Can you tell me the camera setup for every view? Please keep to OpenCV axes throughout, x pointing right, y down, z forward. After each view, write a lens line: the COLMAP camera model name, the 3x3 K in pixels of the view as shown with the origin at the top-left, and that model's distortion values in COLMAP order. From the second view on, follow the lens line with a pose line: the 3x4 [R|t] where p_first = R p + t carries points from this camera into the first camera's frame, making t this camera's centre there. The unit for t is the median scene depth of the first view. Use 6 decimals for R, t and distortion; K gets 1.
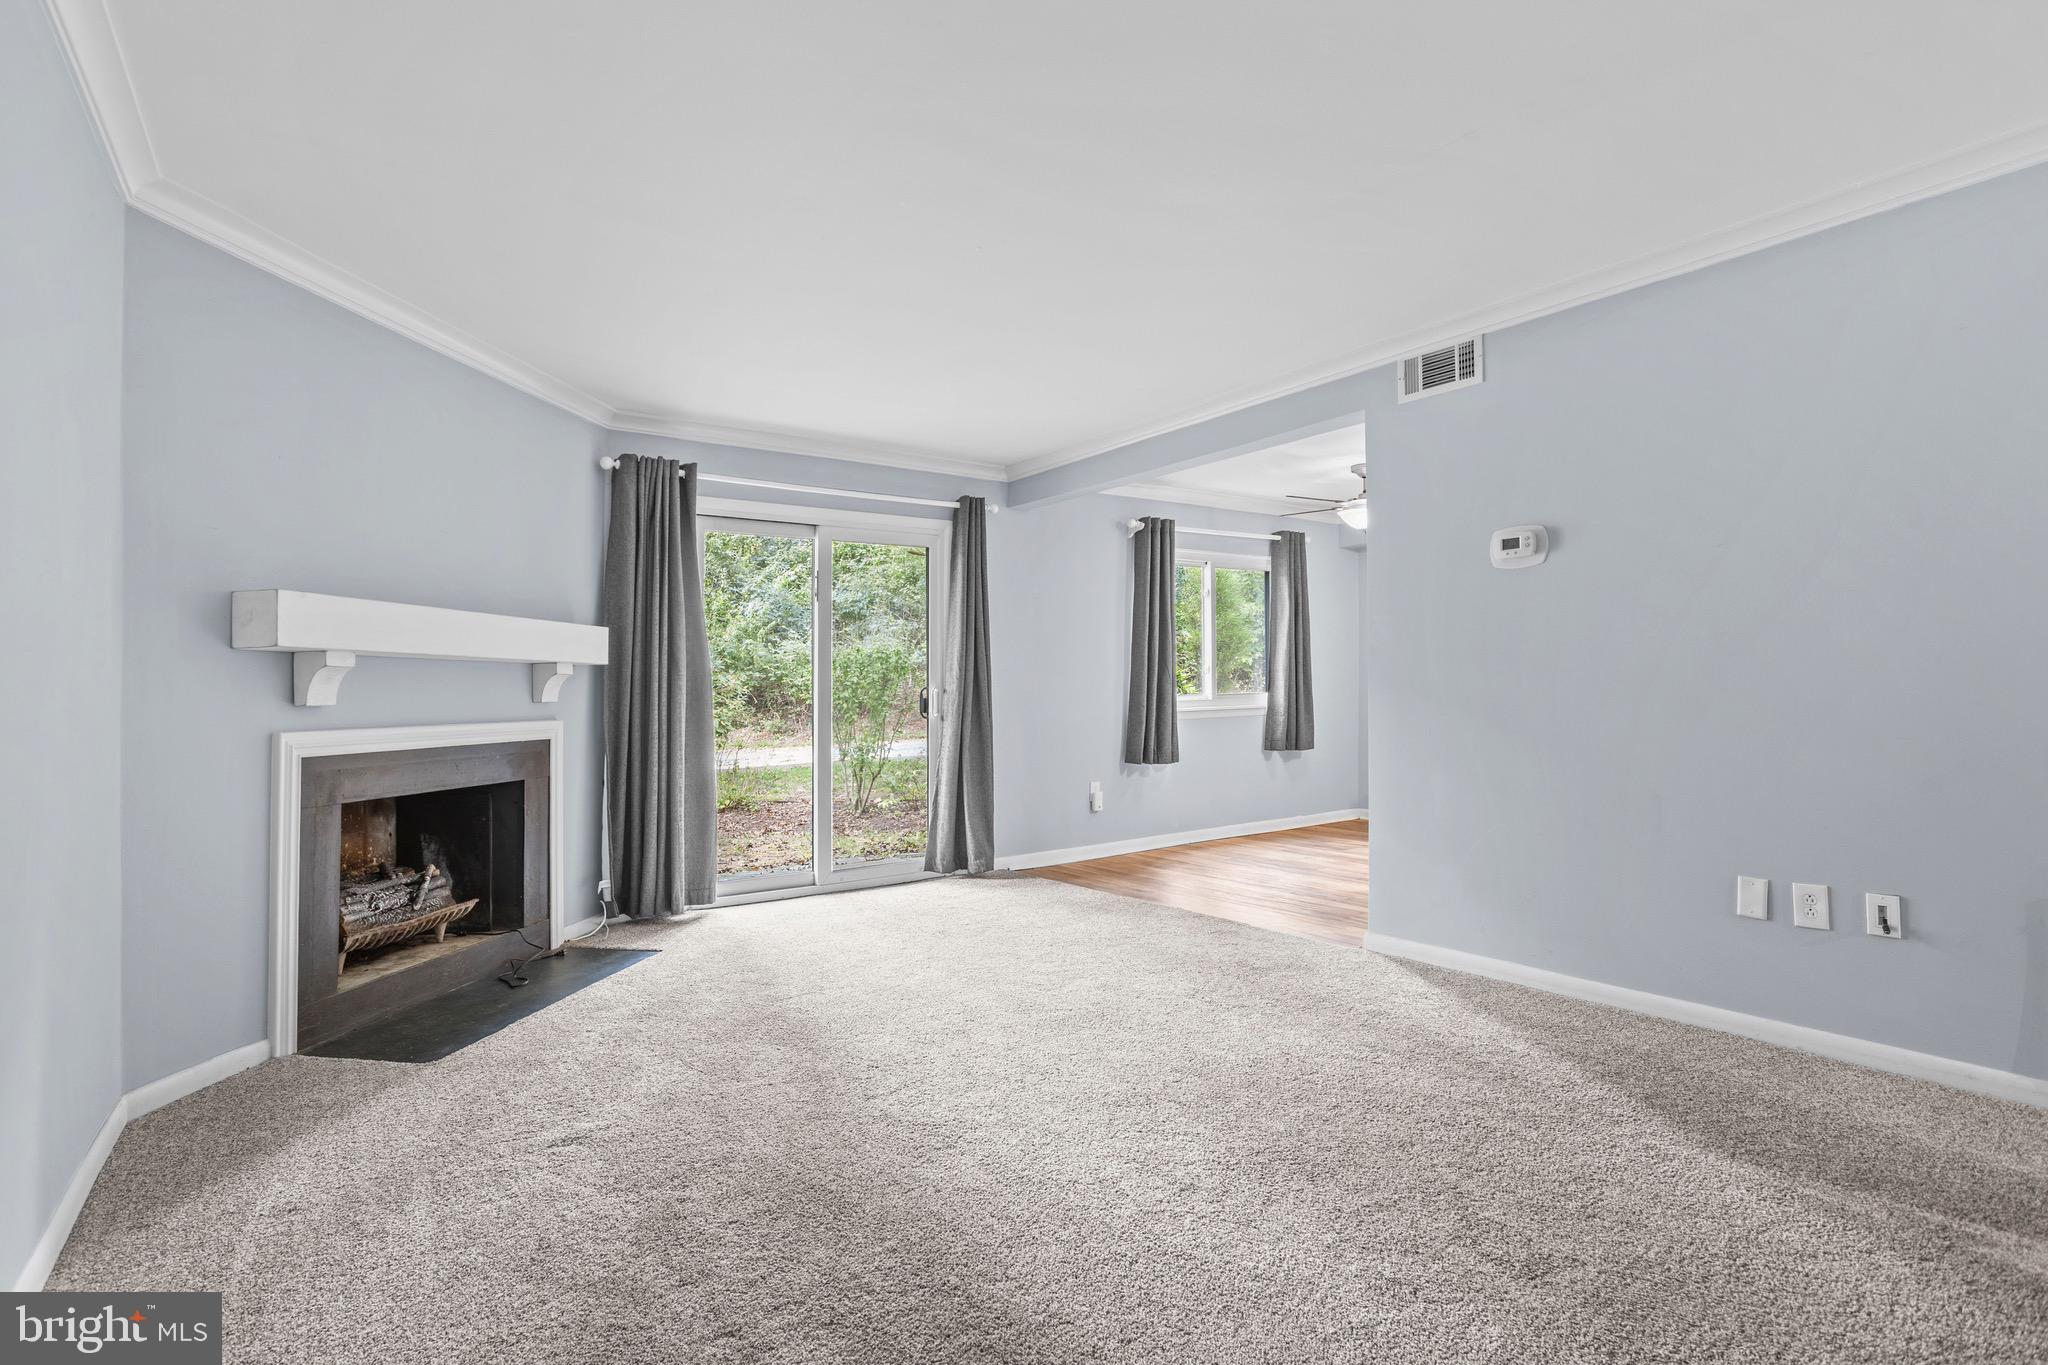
lens RADIAL K [[1001.0, 0, 1033.1], [0, 1001.0, 668.9], [0, 0, 1]] dist [-0.054076, 0.035554]
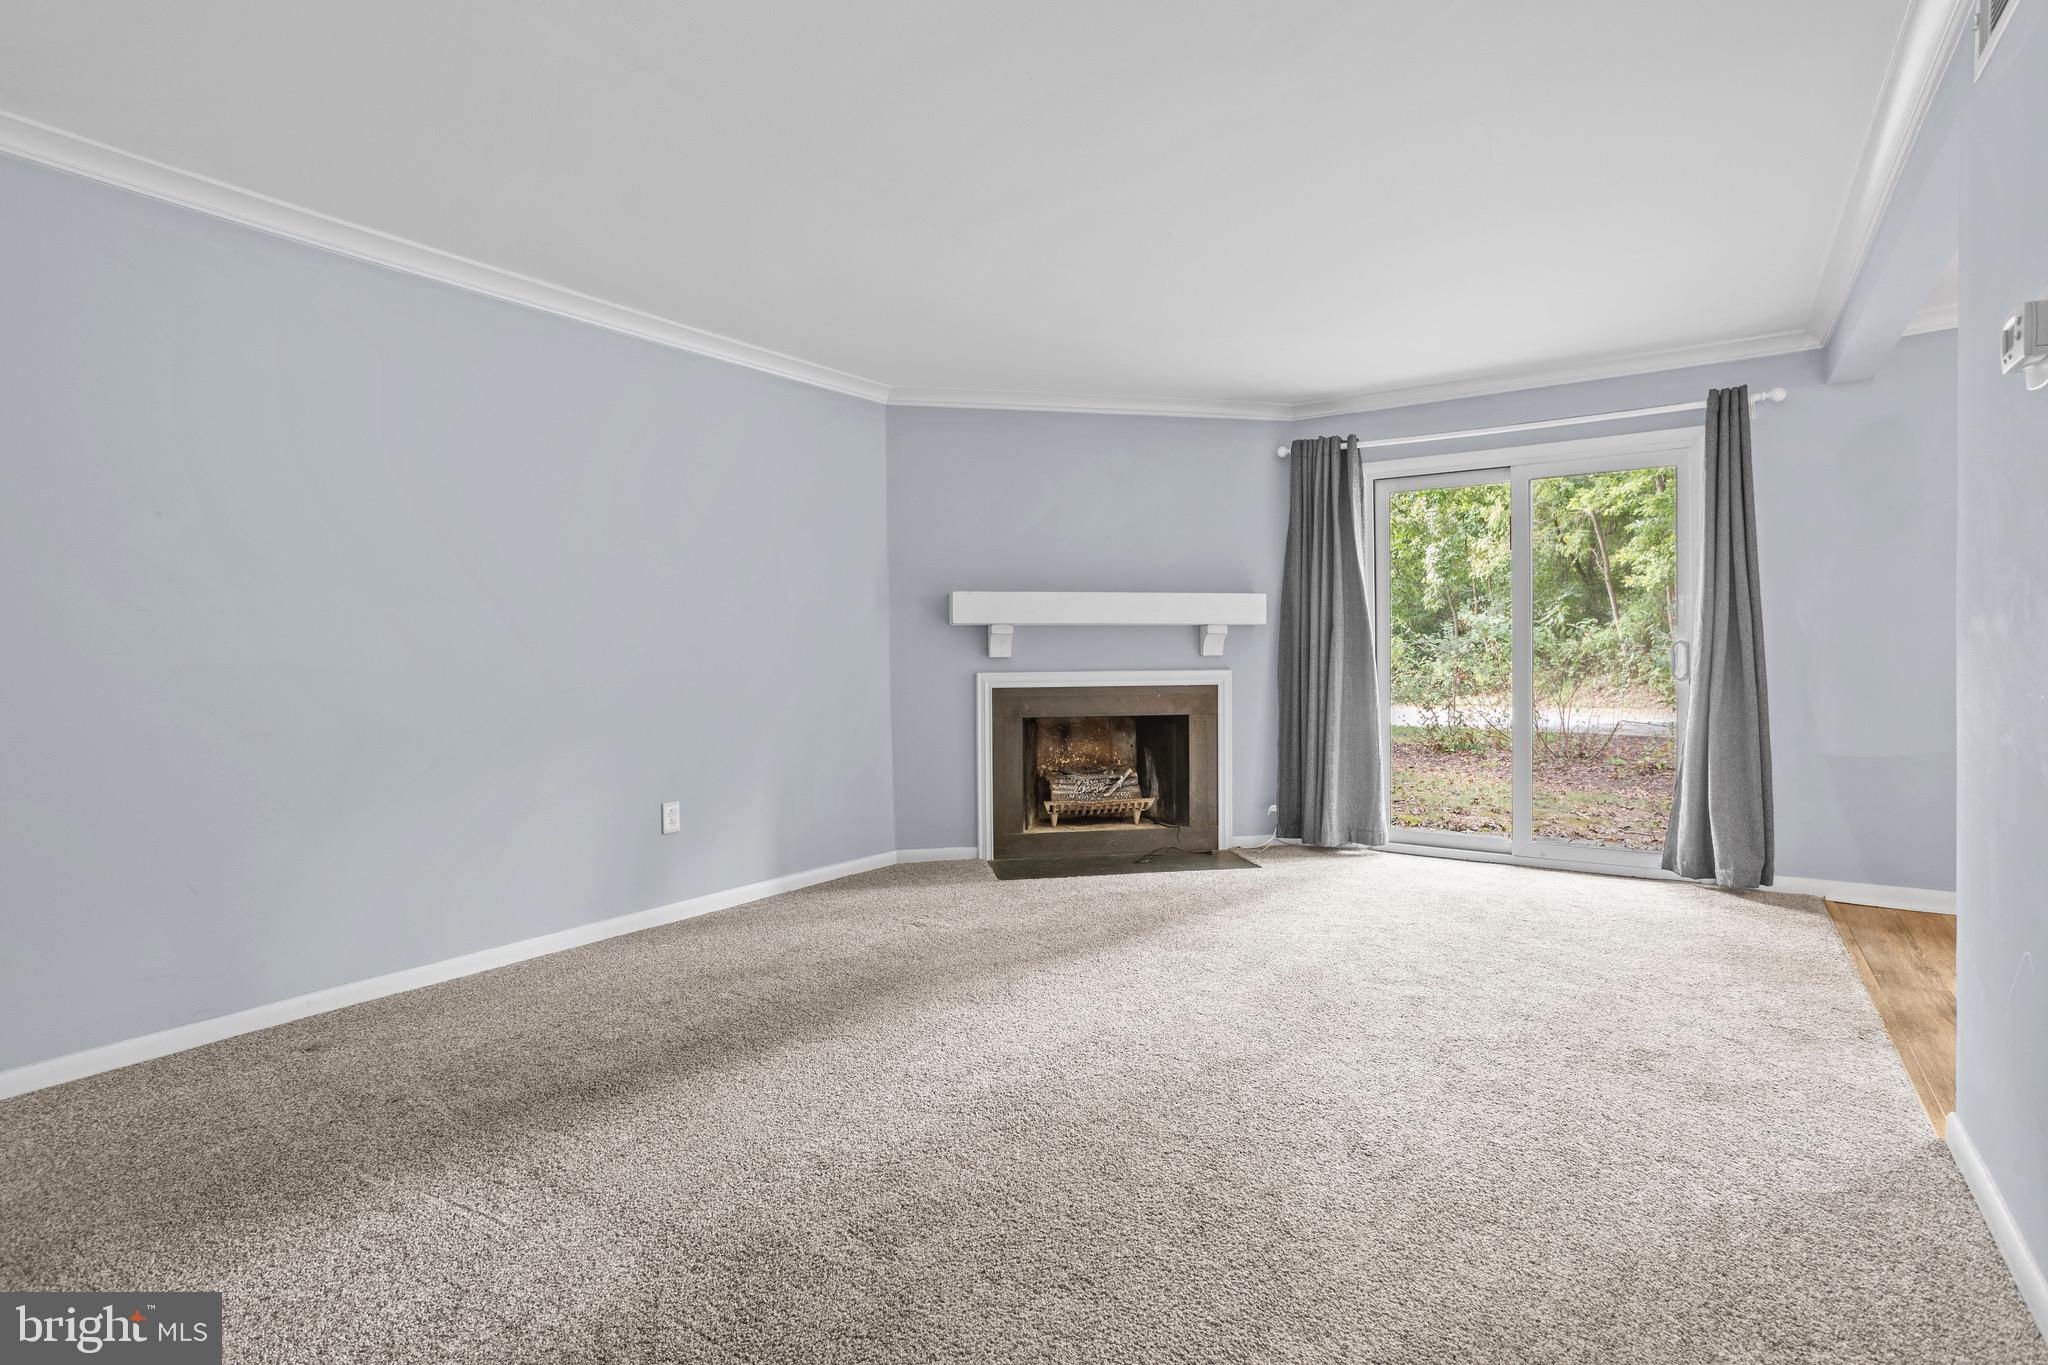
lens RADIAL K [[1001.0, 0, 1033.1], [0, 1001.0, 668.9], [0, 0, 1]] dist [-0.054076, 0.035554]
pose [[0.330968, 0.027314, -0.943247, 0.658560], [0.025797, 0.998946, 0.037979, -0.004709], [0.943289, -0.036903, 0.329914, 0.365122]]
